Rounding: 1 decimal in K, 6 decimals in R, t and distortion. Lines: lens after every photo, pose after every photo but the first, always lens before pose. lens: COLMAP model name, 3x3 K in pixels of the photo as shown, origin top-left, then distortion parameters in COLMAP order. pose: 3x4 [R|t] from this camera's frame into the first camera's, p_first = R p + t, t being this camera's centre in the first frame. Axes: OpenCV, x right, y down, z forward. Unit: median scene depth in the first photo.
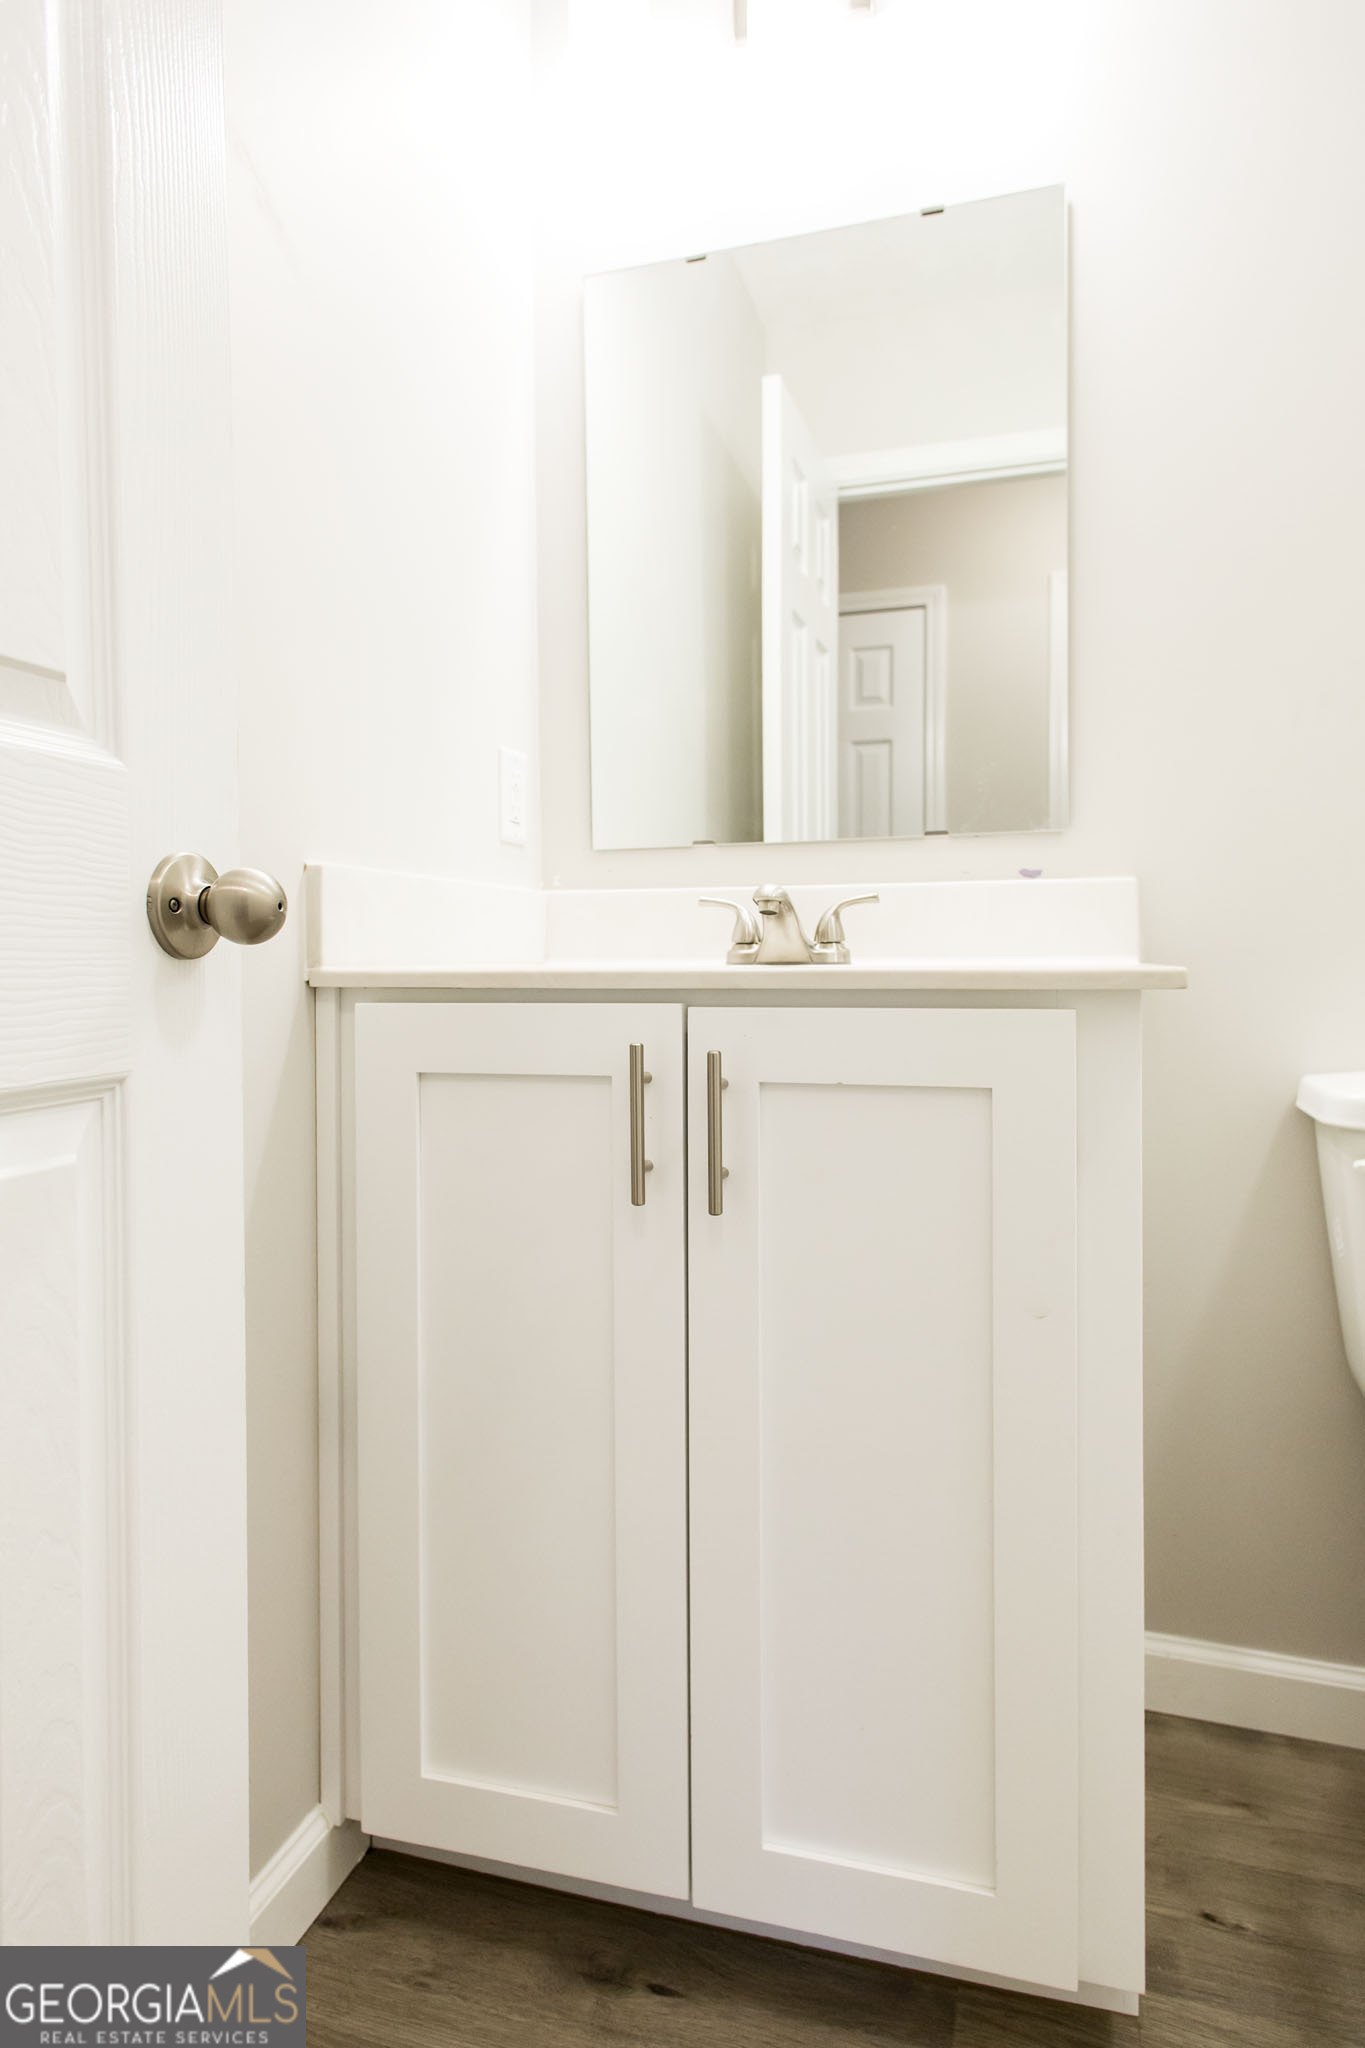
lens RADIAL K [[1263.2, 0, 679.5], [0, 1263.2, 987.5], [0, 0, 1]] dist [0.004441, 0.002497]
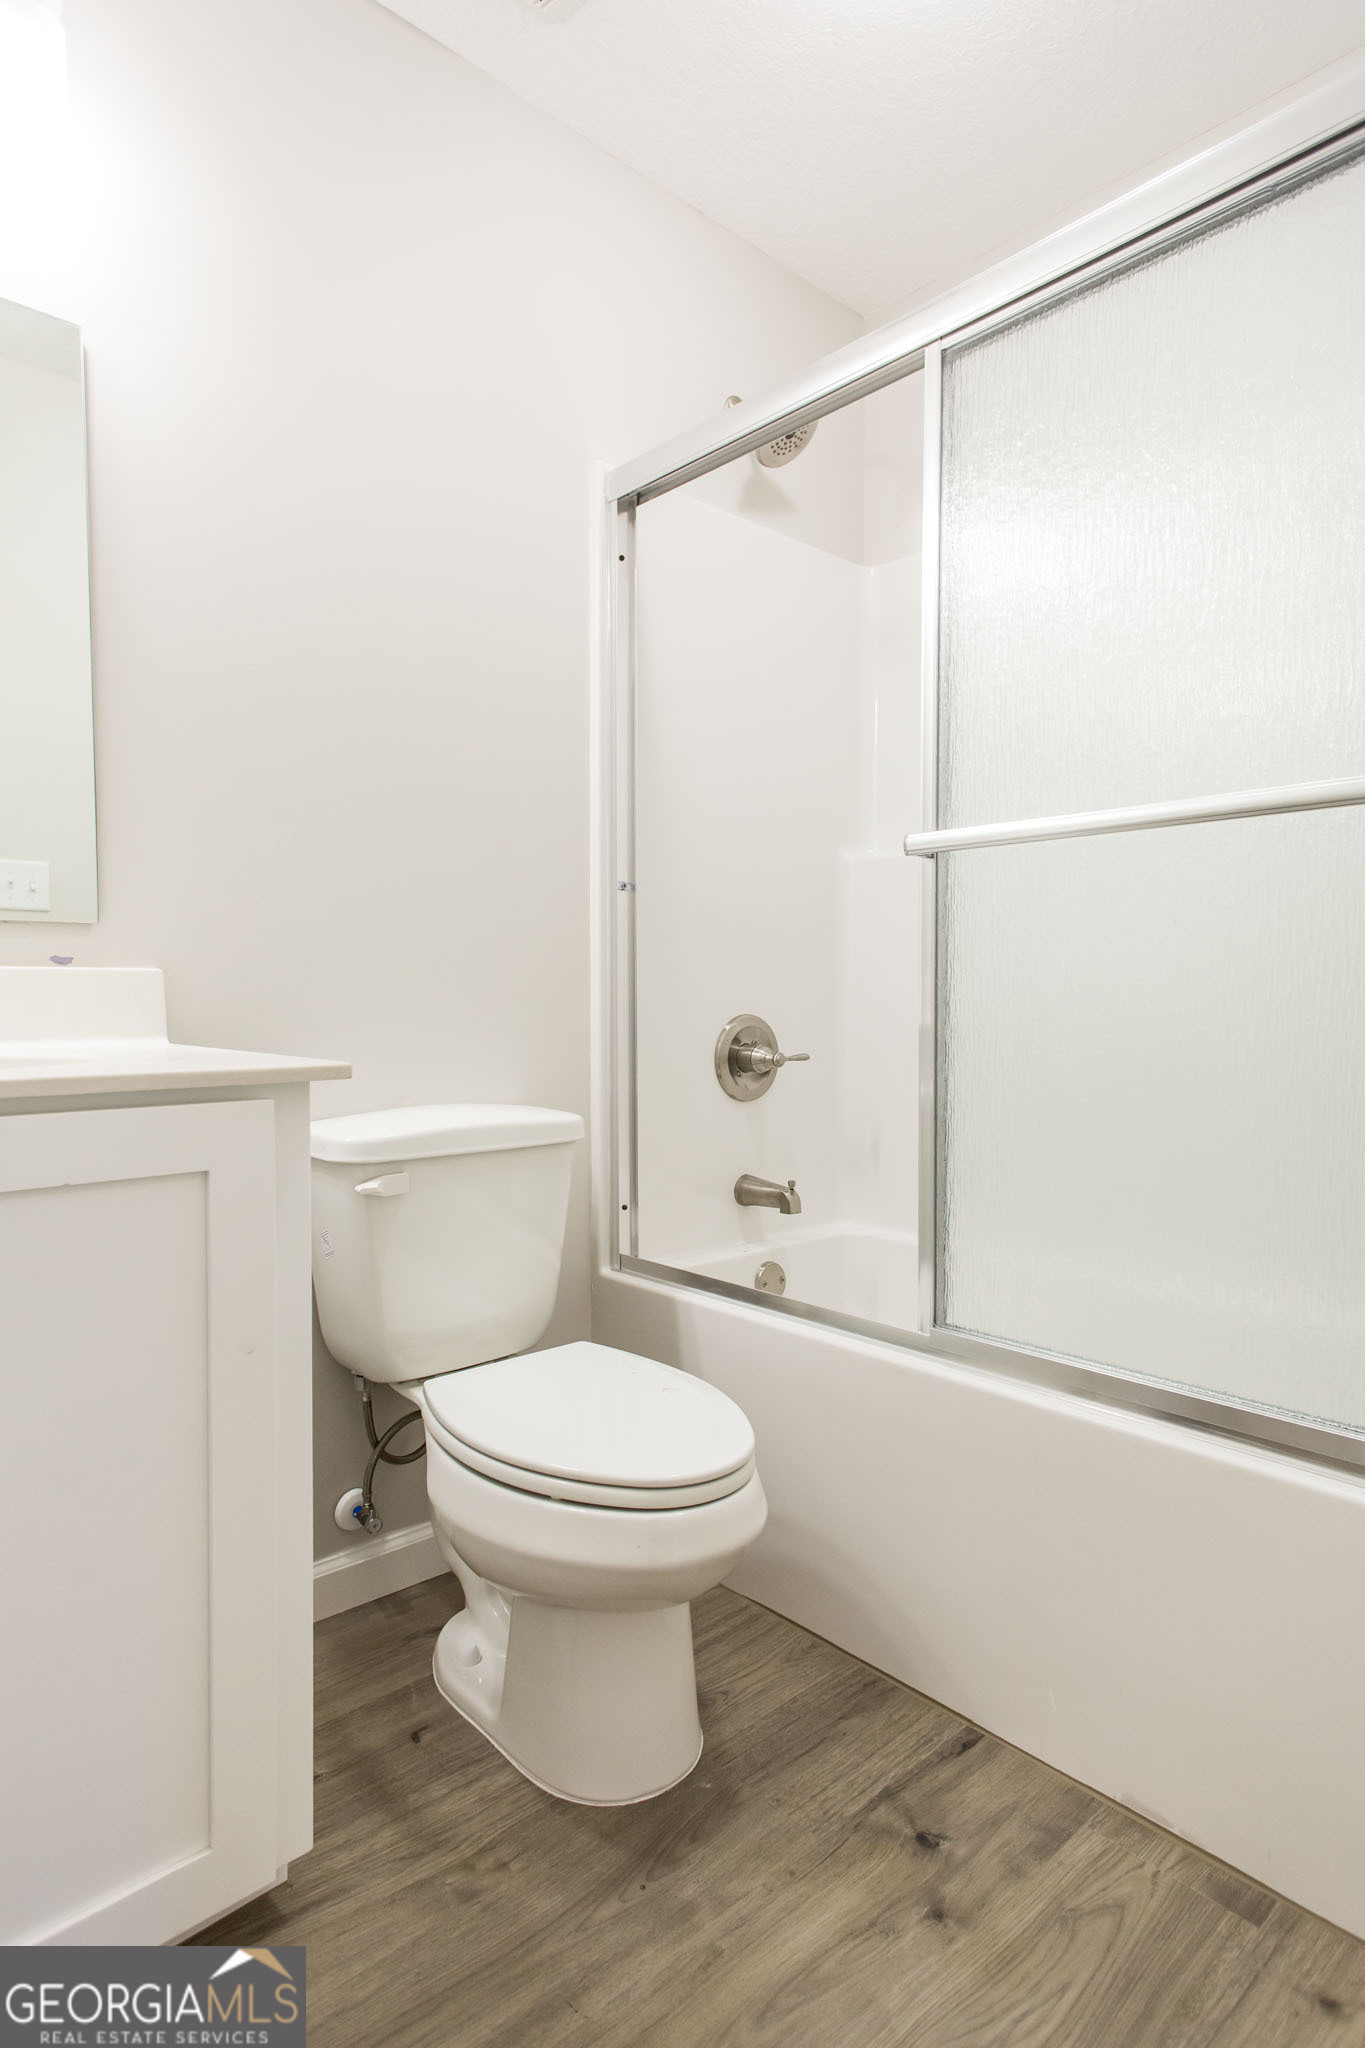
lens RADIAL K [[1160.6, 0, 682.5], [0, 1160.6, 1024.0], [0, 0, 1]] dist [0.002569, -0.000567]
pose [[0.484090, -0.021946, 0.874743, -0.439923], [0.010606, 0.999759, 0.019212, -0.066508], [-0.874954, -0.000023, 0.484206, 0.084470]]
